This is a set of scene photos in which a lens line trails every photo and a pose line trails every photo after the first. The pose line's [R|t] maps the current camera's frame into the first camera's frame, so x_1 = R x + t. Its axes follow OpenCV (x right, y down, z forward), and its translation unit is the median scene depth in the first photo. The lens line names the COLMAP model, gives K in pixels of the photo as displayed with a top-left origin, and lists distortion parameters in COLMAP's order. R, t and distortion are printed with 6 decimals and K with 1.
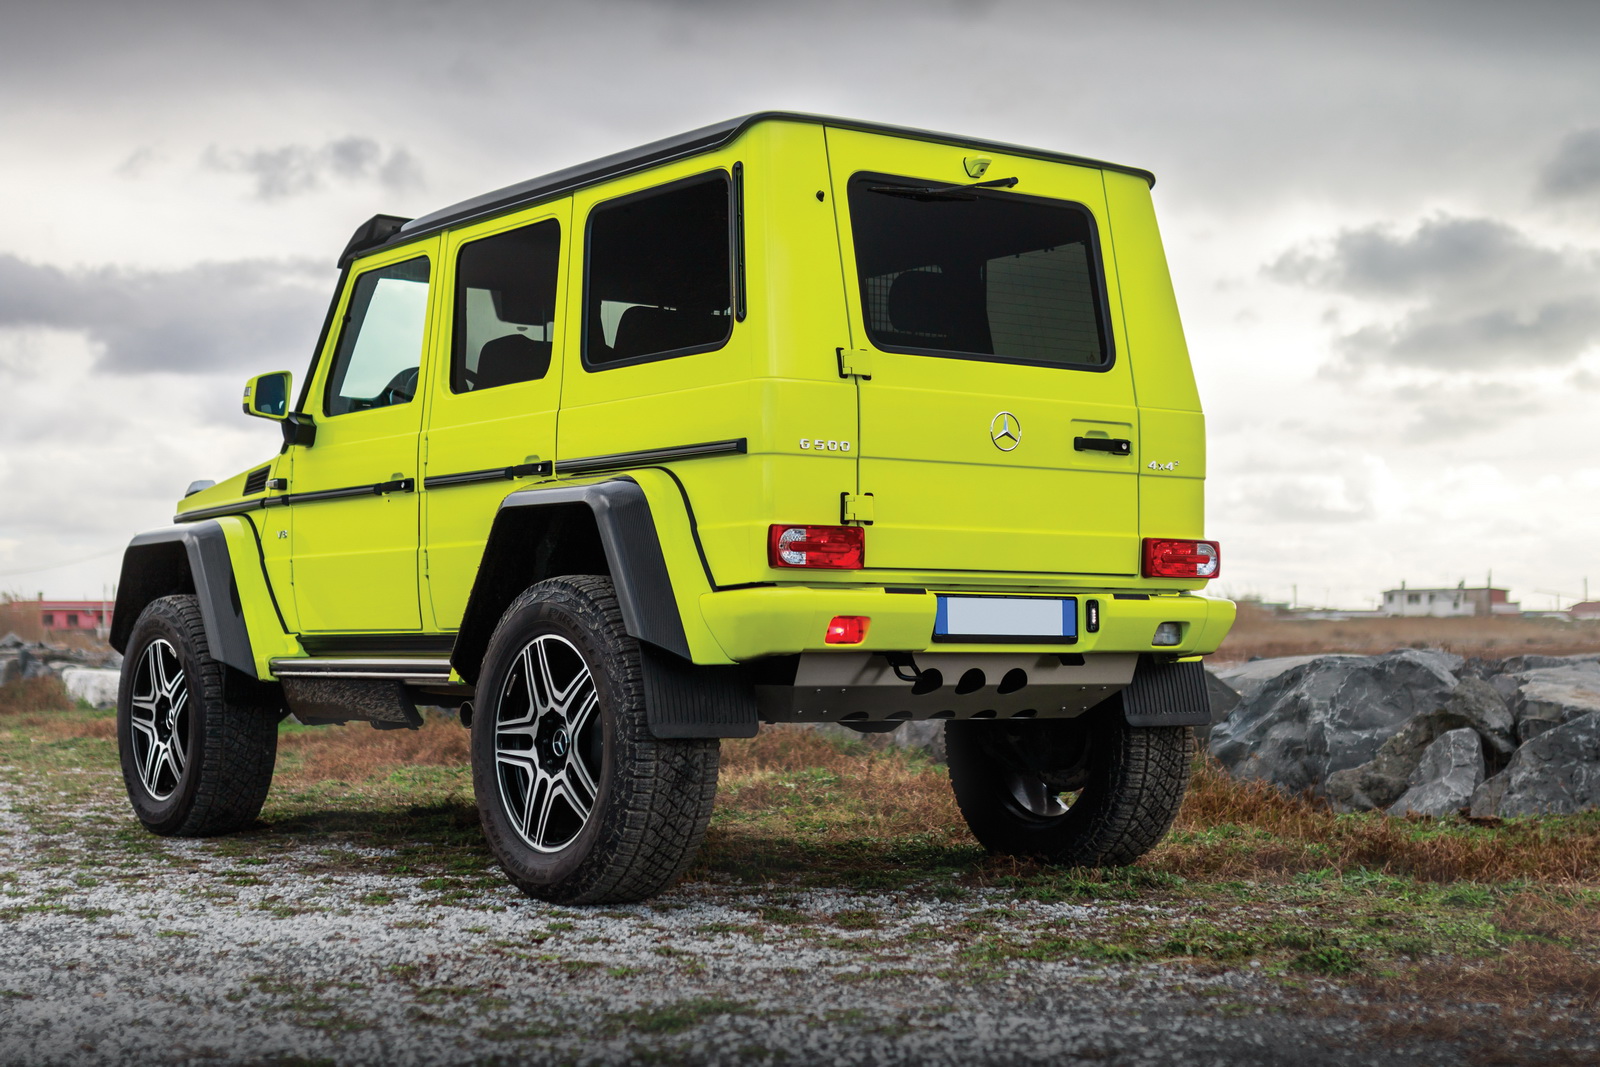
lens RADIAL K [[2437.7, 0, 800.0], [0, 2437.7, 533.5], [0, 0, 1]] dist [-0.015051, -0.023193]
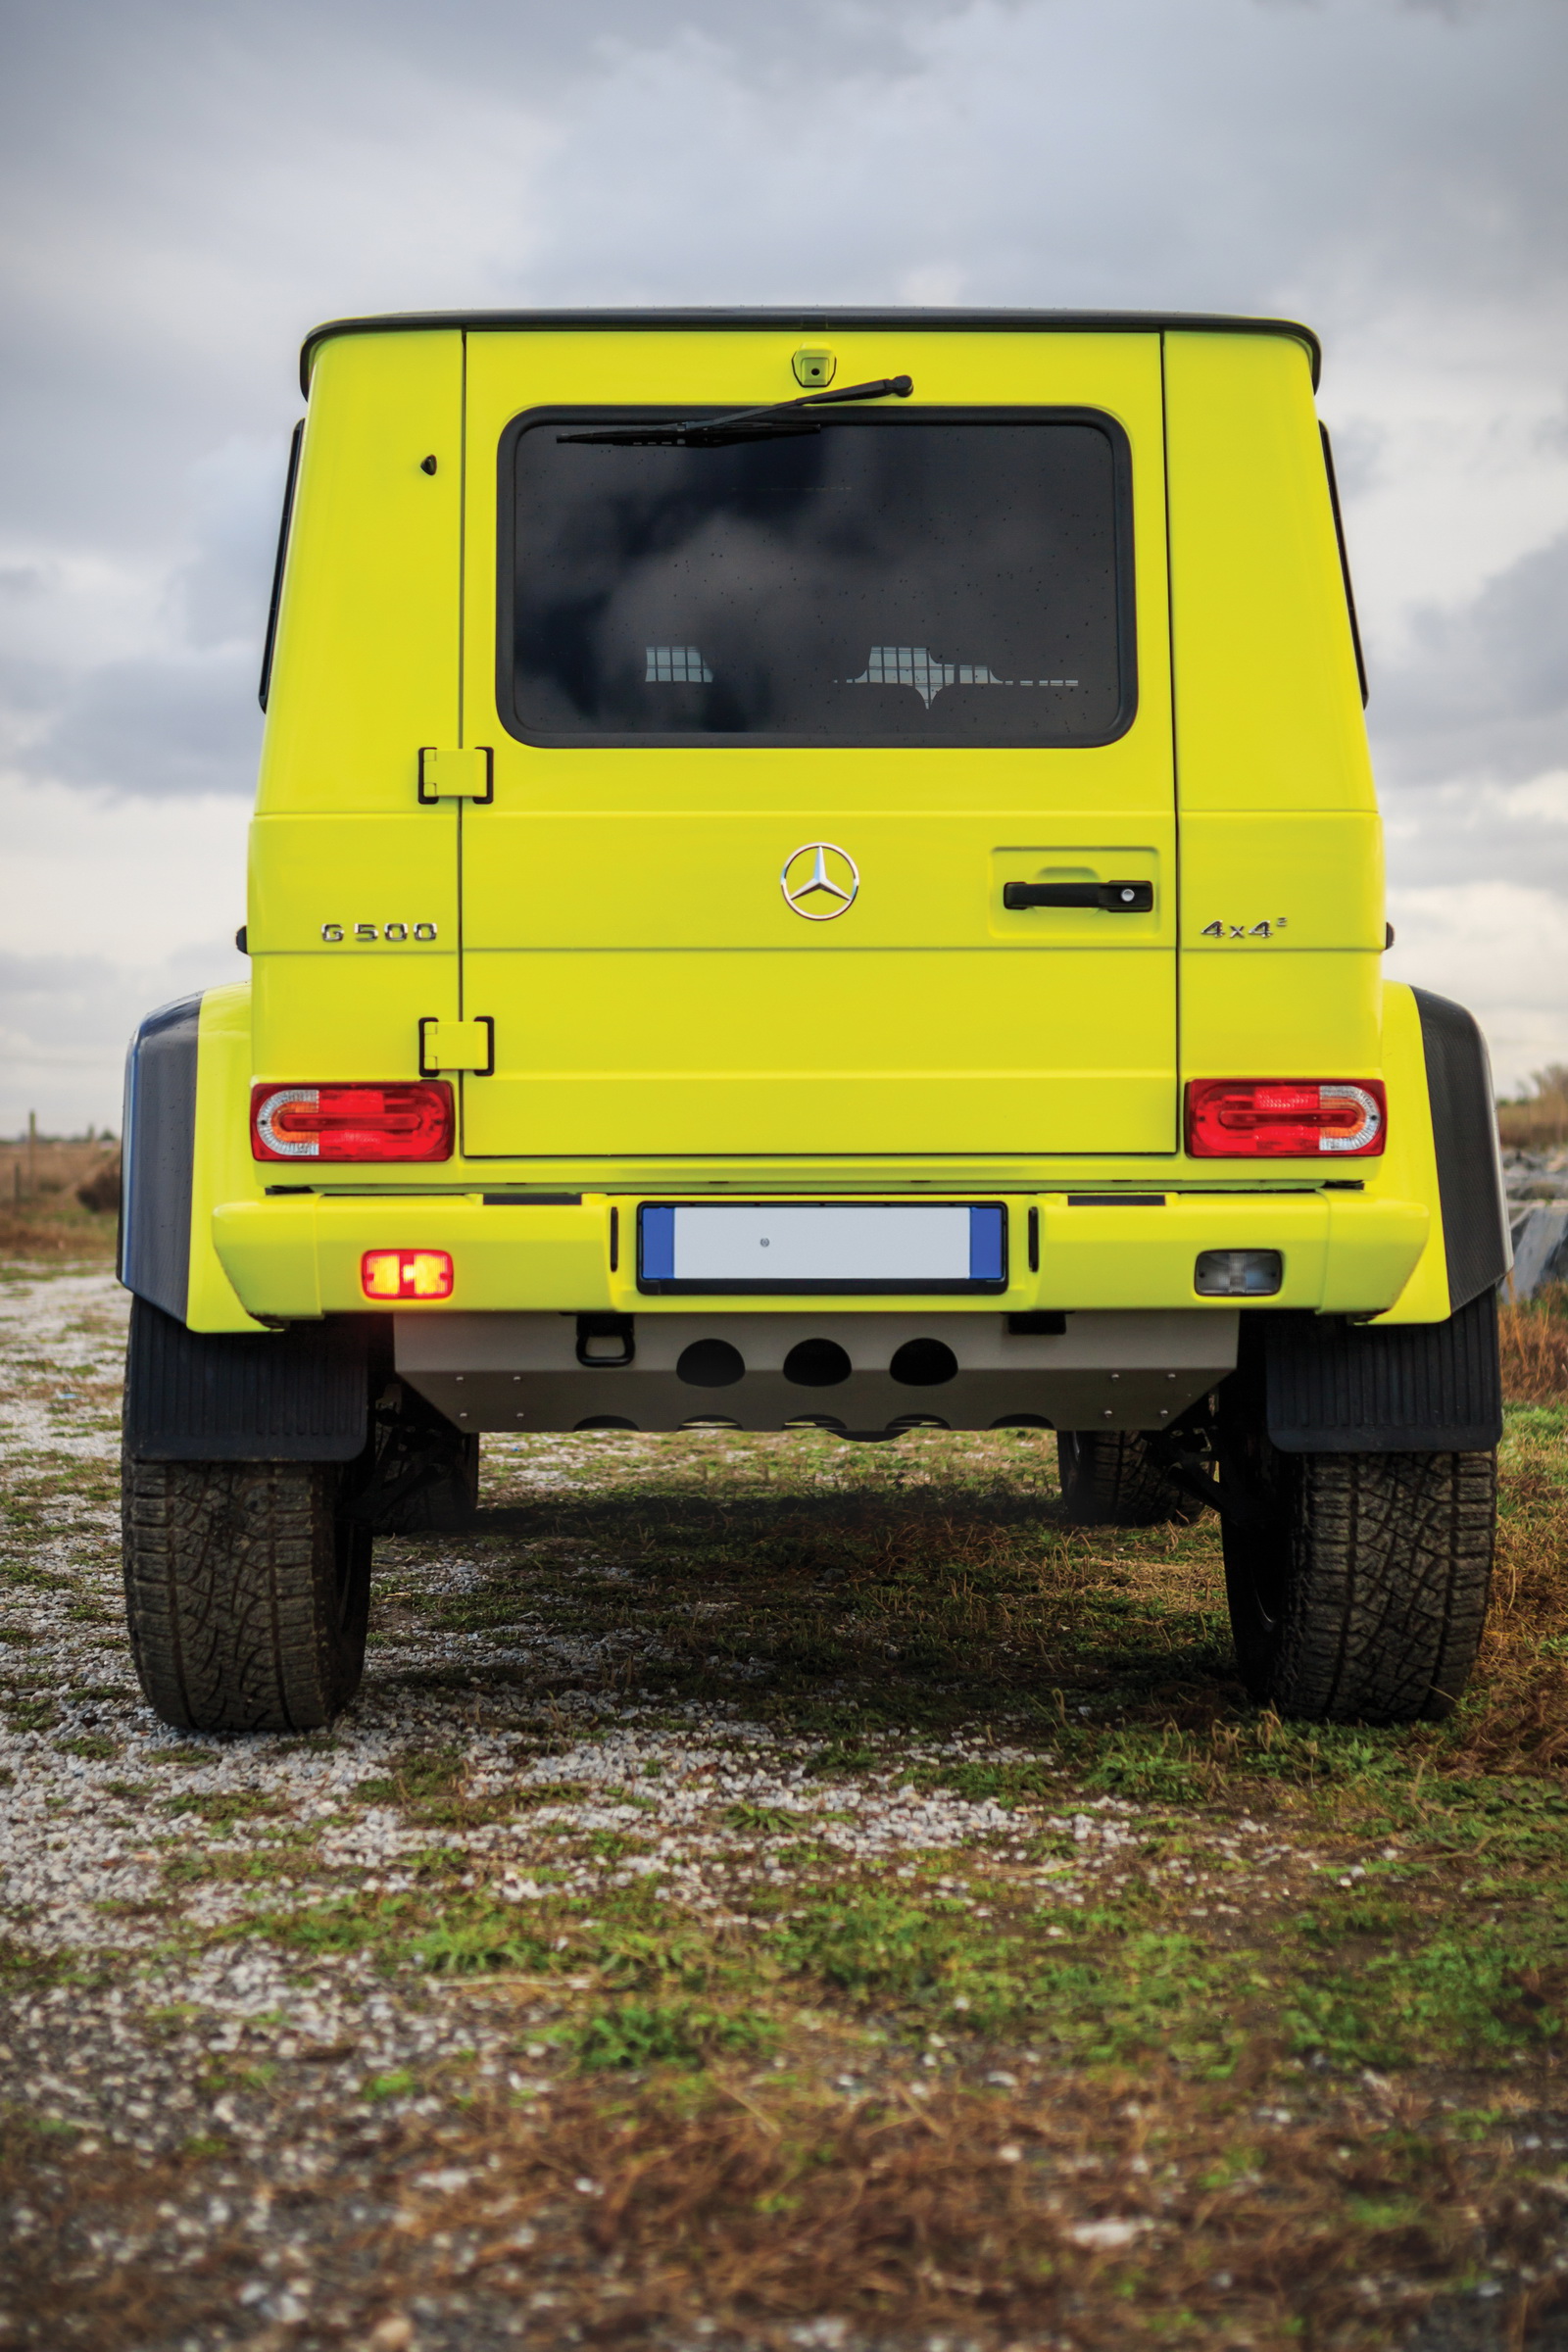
lens RADIAL K [[3583.4, 0, 784.0], [0, 3583.4, 1176.0], [0, 0, 1]] dist [-0.015051, -0.023193]
pose [[0.827655, -0.000269, -0.561237, 0.490840], [0.031071, 0.998488, 0.045341, -0.014150], [0.560376, -0.054965, 0.826412, 0.362105]]
